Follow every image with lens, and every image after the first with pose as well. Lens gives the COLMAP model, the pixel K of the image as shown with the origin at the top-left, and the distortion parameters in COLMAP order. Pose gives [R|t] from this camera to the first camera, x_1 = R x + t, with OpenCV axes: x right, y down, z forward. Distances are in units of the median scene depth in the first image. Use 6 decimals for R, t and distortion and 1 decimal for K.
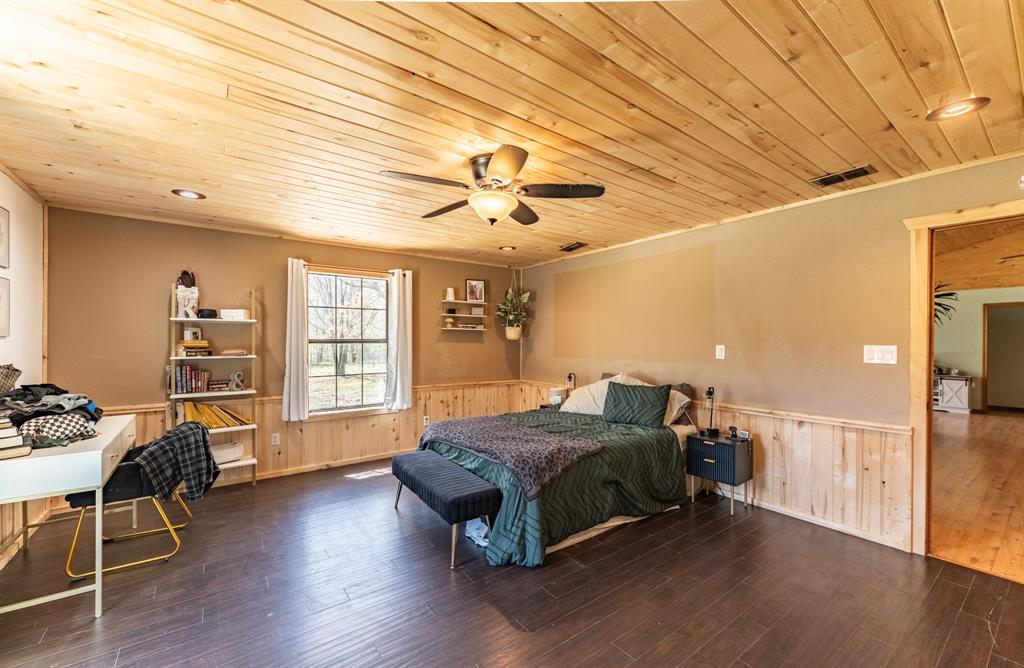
lens RADIAL K [[408.4, 0, 509.6], [0, 408.4, 344.3], [0, 0, 1]] dist [0.000219, 0.000142]
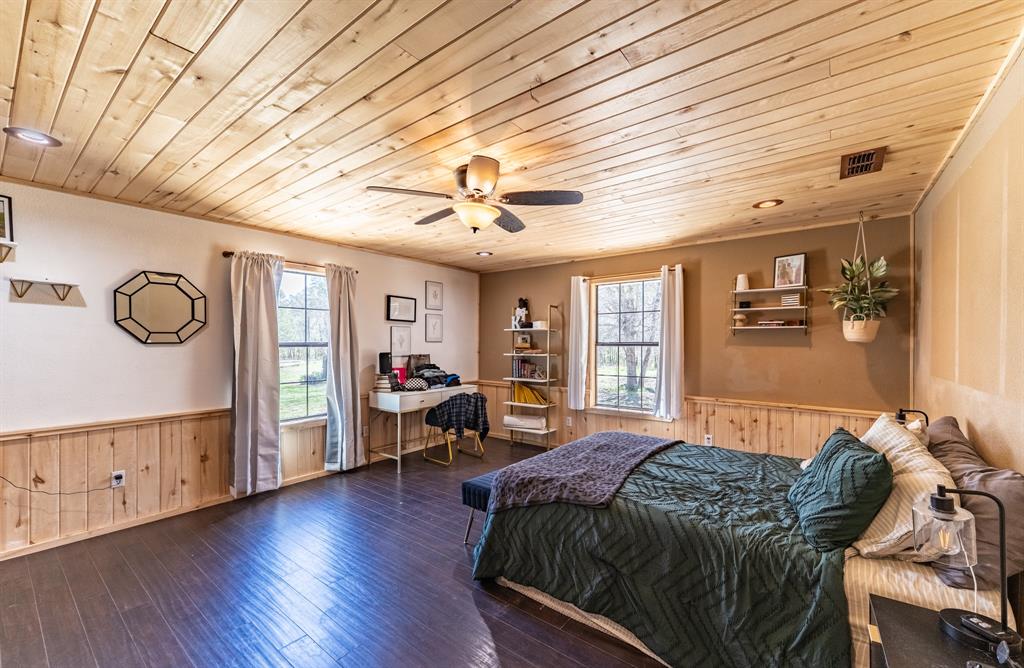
lens RADIAL K [[417.8, 0, 512.0], [0, 417.8, 334.0], [0, 0, 1]] dist [0.000835, 0.000073]
pose [[0.260328, -0.017601, -0.965360, 0.550993], [-0.005272, 0.999793, -0.019651, -0.009911], [0.965506, 0.010205, 0.260182, 0.430206]]
